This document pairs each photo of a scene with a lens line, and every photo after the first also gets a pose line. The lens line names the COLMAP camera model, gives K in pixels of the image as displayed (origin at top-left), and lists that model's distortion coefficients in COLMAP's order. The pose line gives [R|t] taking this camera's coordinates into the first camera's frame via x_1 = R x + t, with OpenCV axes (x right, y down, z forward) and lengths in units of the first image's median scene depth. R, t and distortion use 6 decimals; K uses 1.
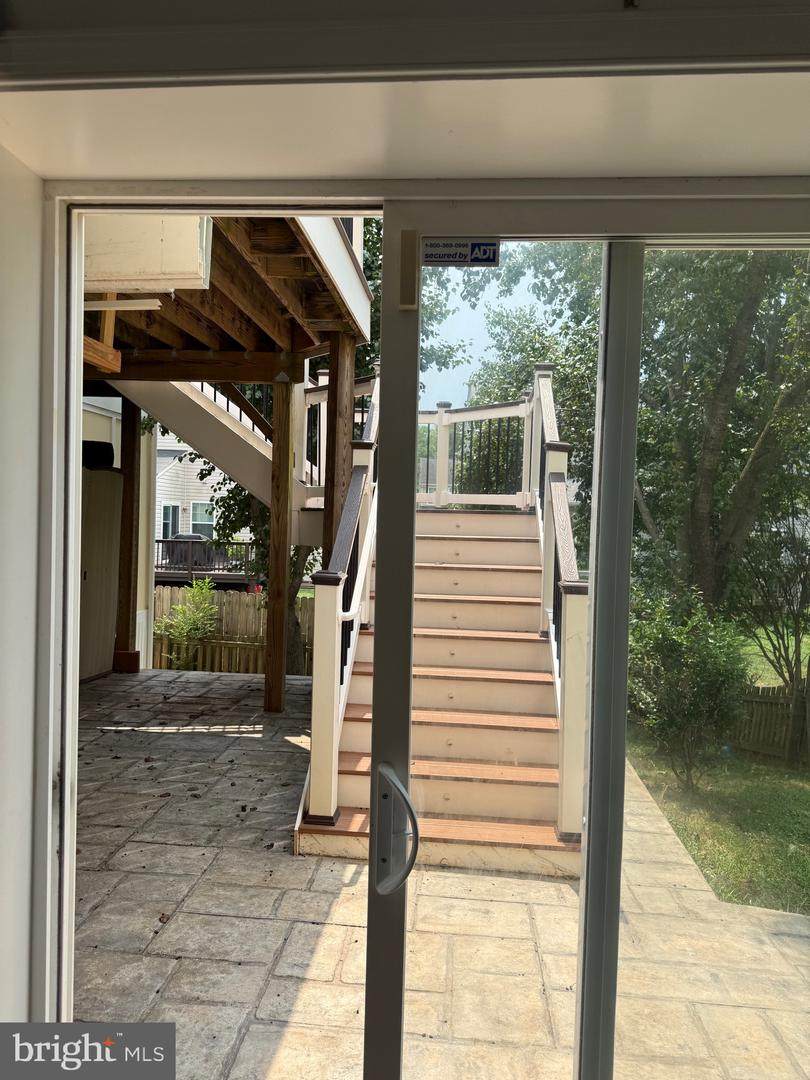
lens RADIAL K [[748.1, 0, 406.2], [0, 748.1, 525.3], [0, 0, 1]] dist [0.001687, -0.001458]
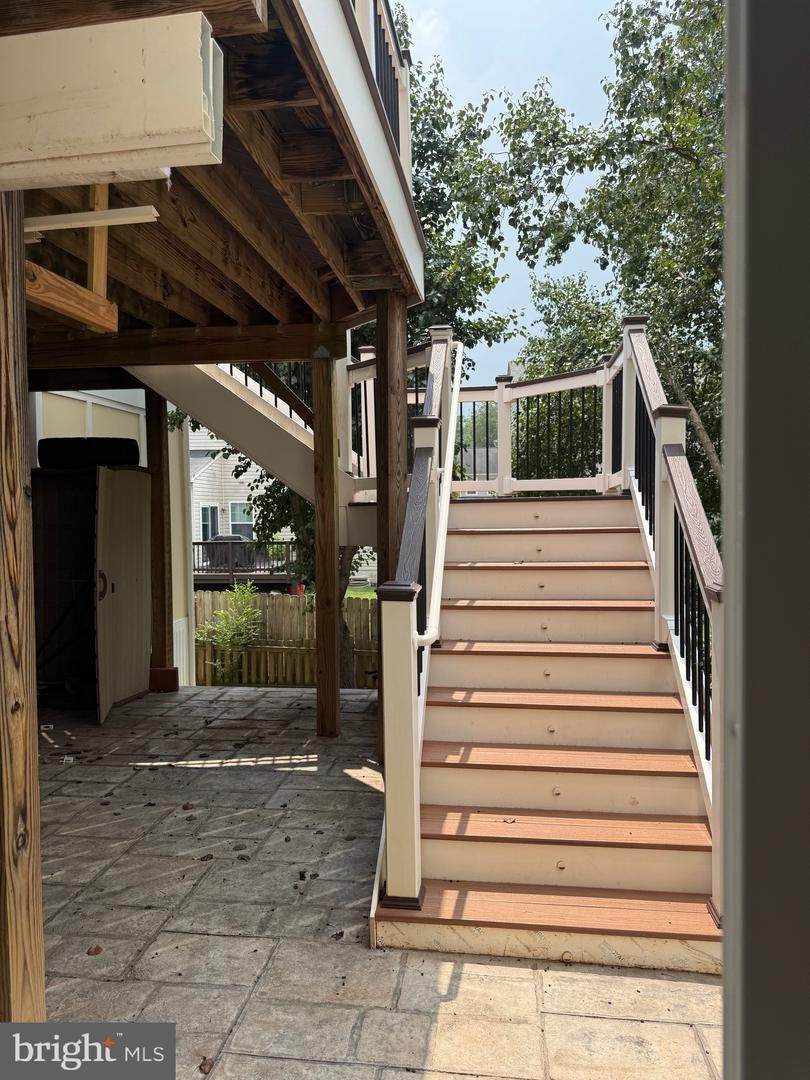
lens RADIAL K [[755.2, 0, 405.0], [0, 755.2, 540.0], [0, 0, 1]] dist [0.000436, -0.004126]
pose [[0.997774, -0.038392, -0.054533, -0.033562], [0.039962, 0.998808, 0.028012, -0.002072], [0.053392, -0.030129, 0.998119, 0.141213]]
